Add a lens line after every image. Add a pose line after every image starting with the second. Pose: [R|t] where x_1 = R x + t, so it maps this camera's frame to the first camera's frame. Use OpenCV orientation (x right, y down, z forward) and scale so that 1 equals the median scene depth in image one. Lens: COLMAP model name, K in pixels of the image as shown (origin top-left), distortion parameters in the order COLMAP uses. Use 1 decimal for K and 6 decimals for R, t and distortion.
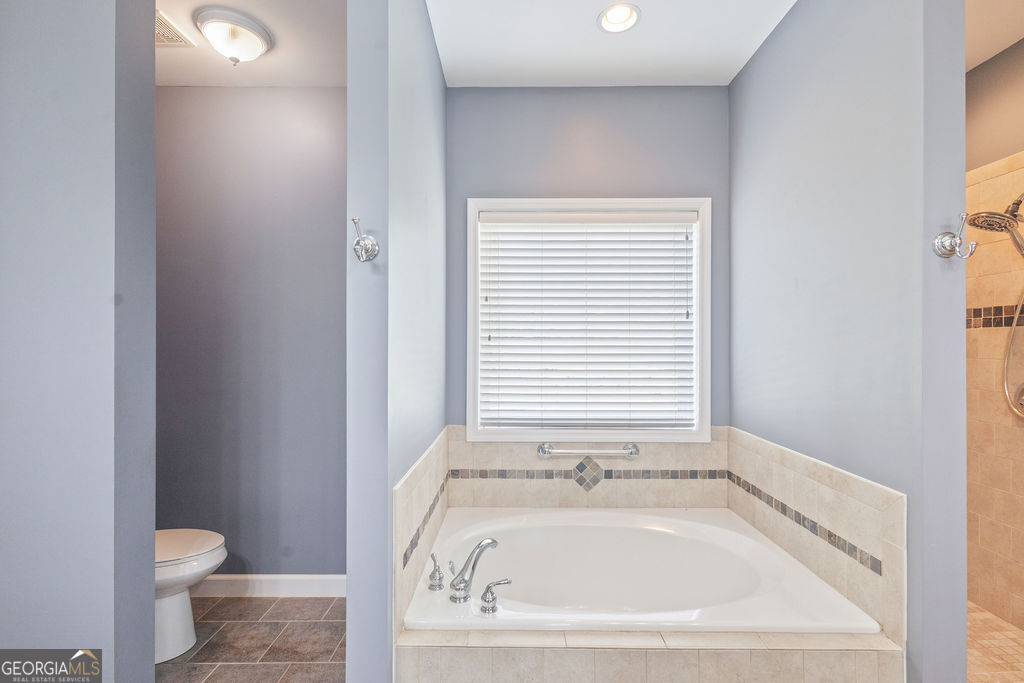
lens RADIAL K [[470.3, 0, 517.5], [0, 470.3, 345.9], [0, 0, 1]] dist [0.013737, -0.004060]
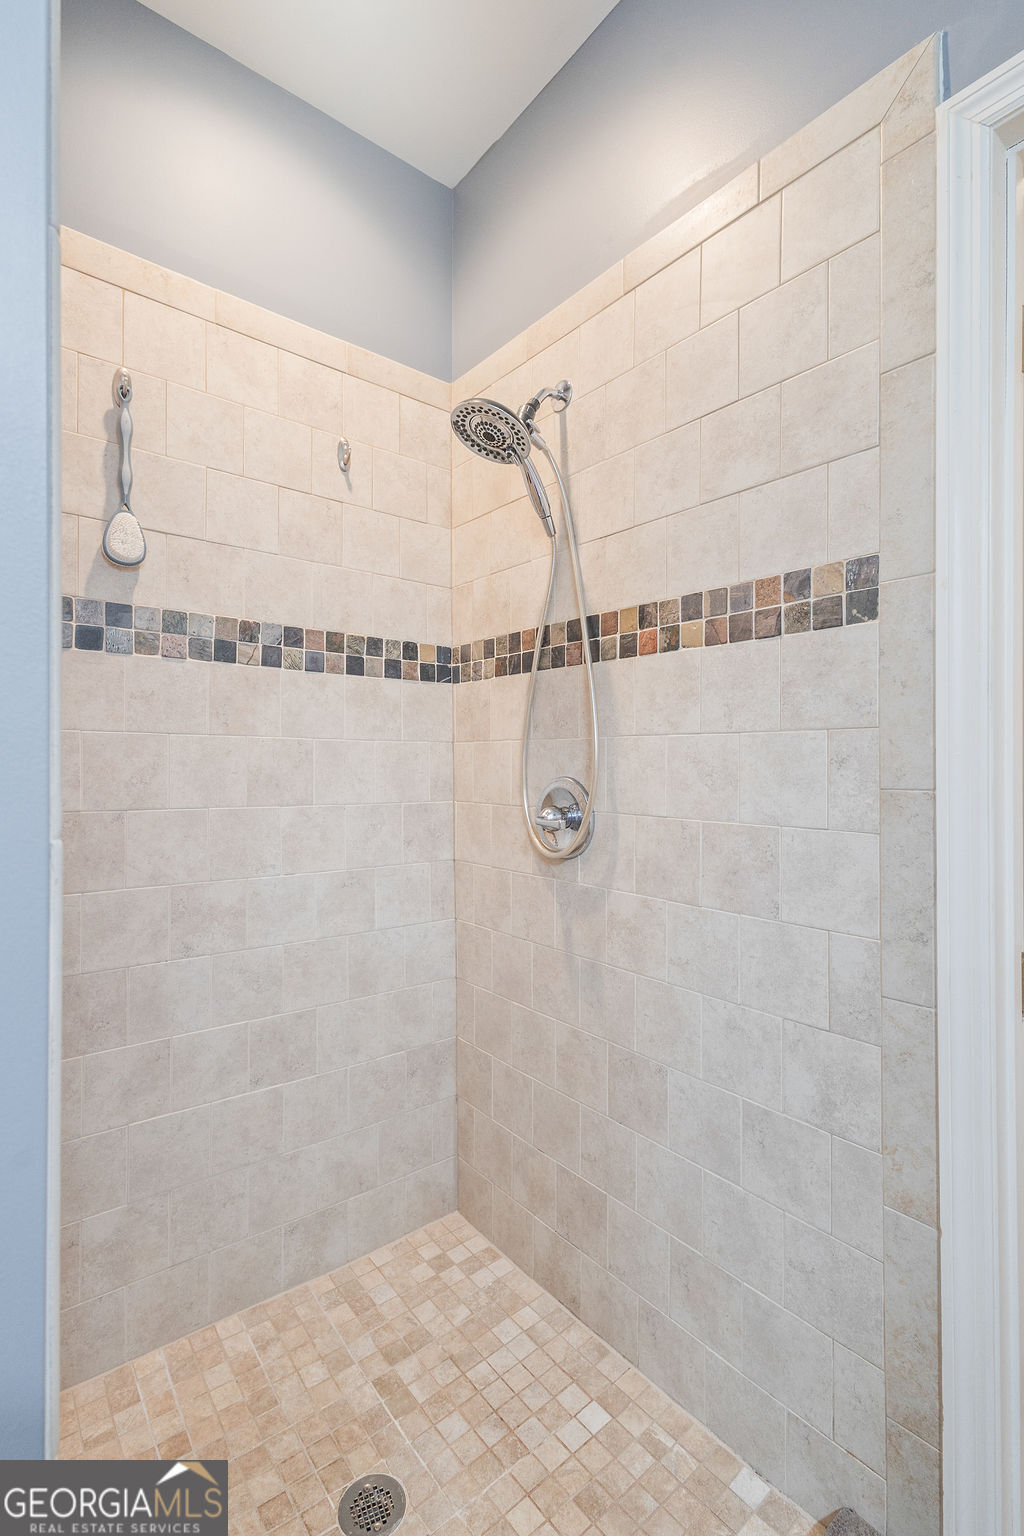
lens RADIAL K [[705.4, 0, 503.0], [0, 705.4, 765.3], [0, 0, 1]] dist [0.013737, -0.004060]
pose [[0.785611, -0.002135, 0.618717, 0.557811], [0.003672, 0.999993, -0.001212, 0.056490], [-0.618710, 0.003224, 0.785613, 0.439333]]
